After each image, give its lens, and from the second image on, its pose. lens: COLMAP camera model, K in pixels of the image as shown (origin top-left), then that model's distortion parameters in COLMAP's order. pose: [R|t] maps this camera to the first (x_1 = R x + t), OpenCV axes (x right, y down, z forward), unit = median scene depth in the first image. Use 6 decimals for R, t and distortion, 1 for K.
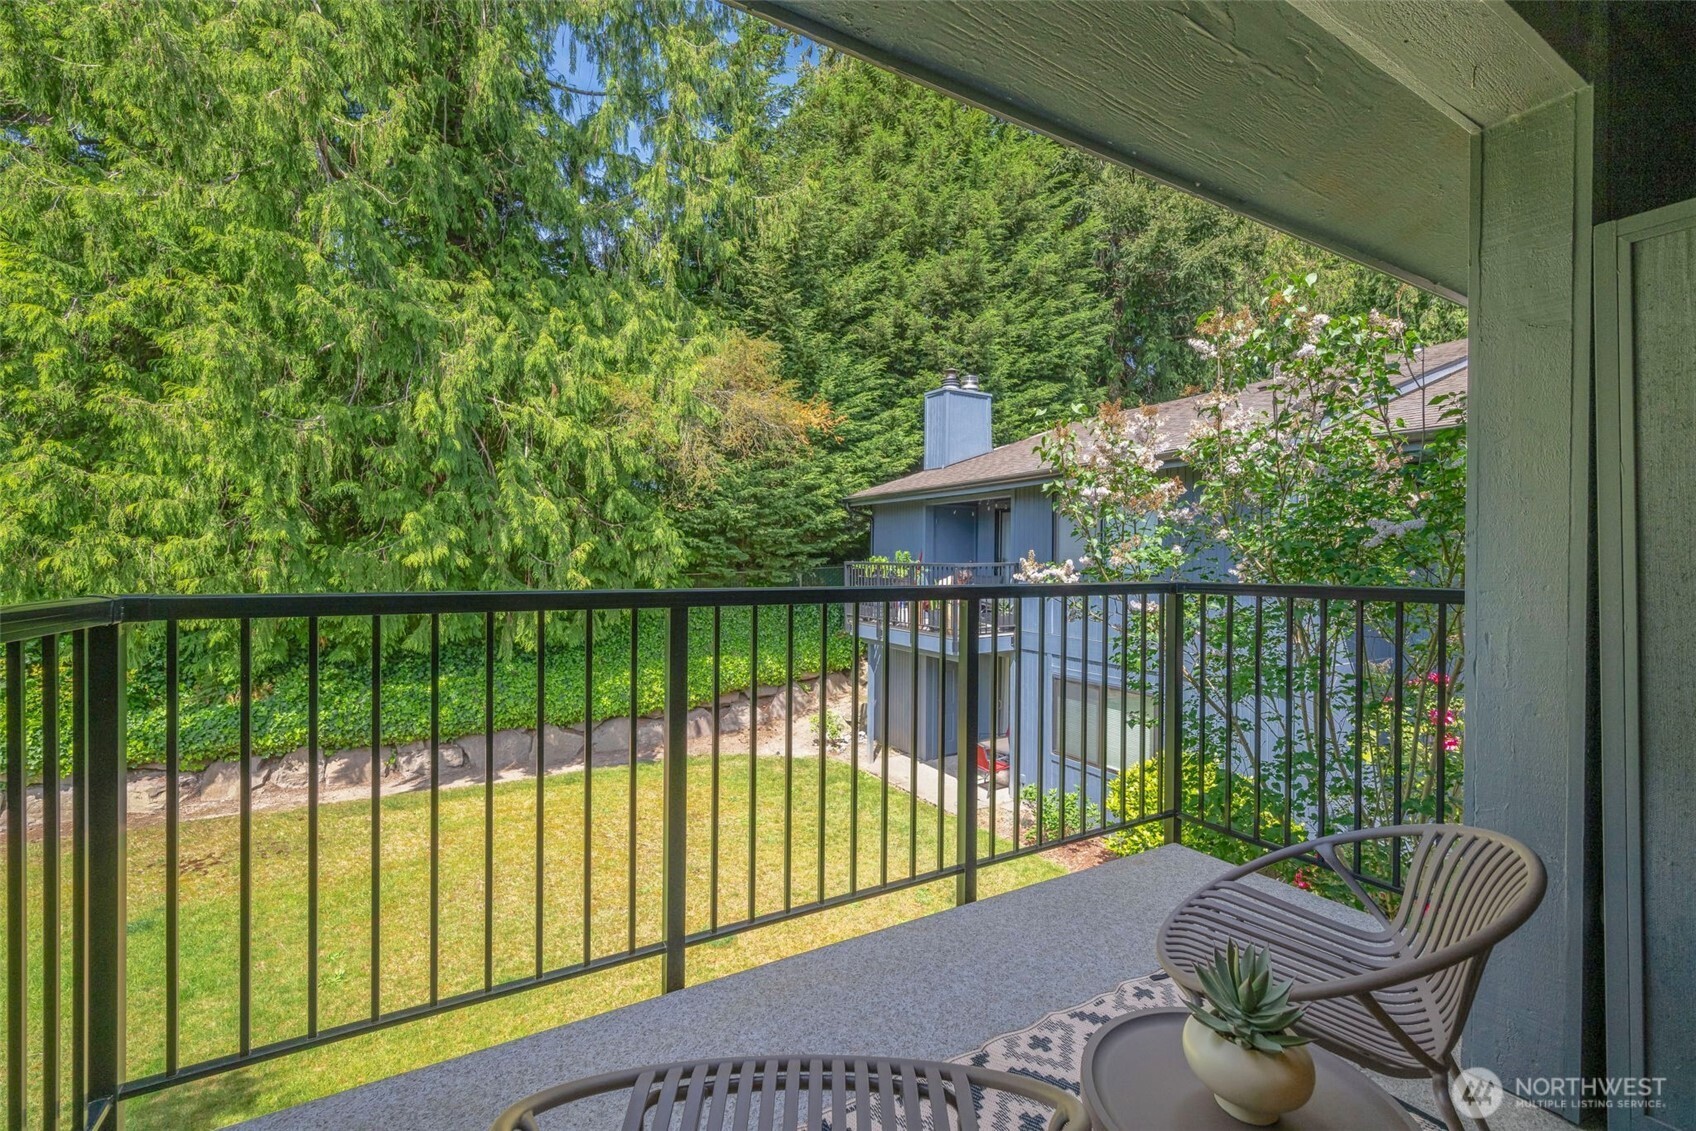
lens RADIAL K [[735.8, 0, 851.1], [0, 735.8, 558.2], [0, 0, 1]] dist [0.001810, 0.000477]
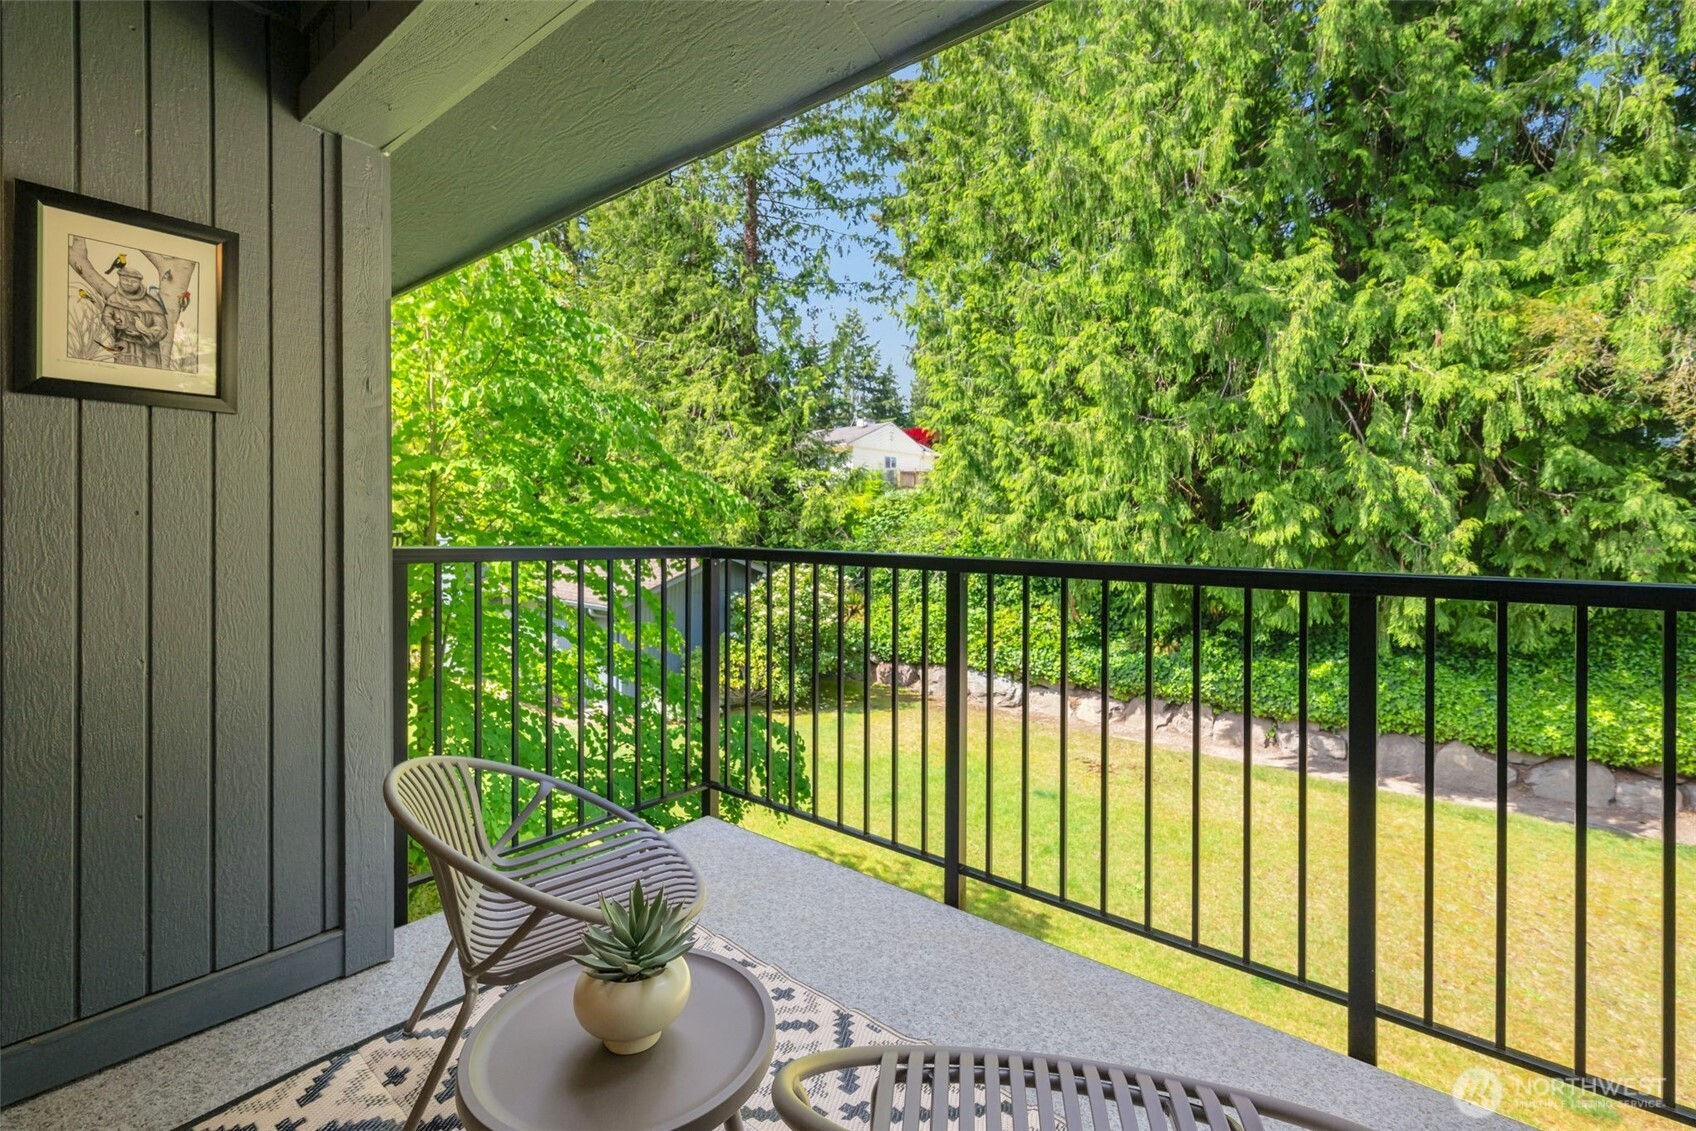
lens RADIAL K [[735.7, 0, 823.9], [0, 735.7, 527.3], [0, 0, 1]] dist [-0.000299, 0.000107]
pose [[0.348651, -0.004047, -0.937244, 0.146626], [-0.009252, 0.999927, -0.007759, 0.000250], [0.937207, 0.011377, 0.348588, 0.062470]]
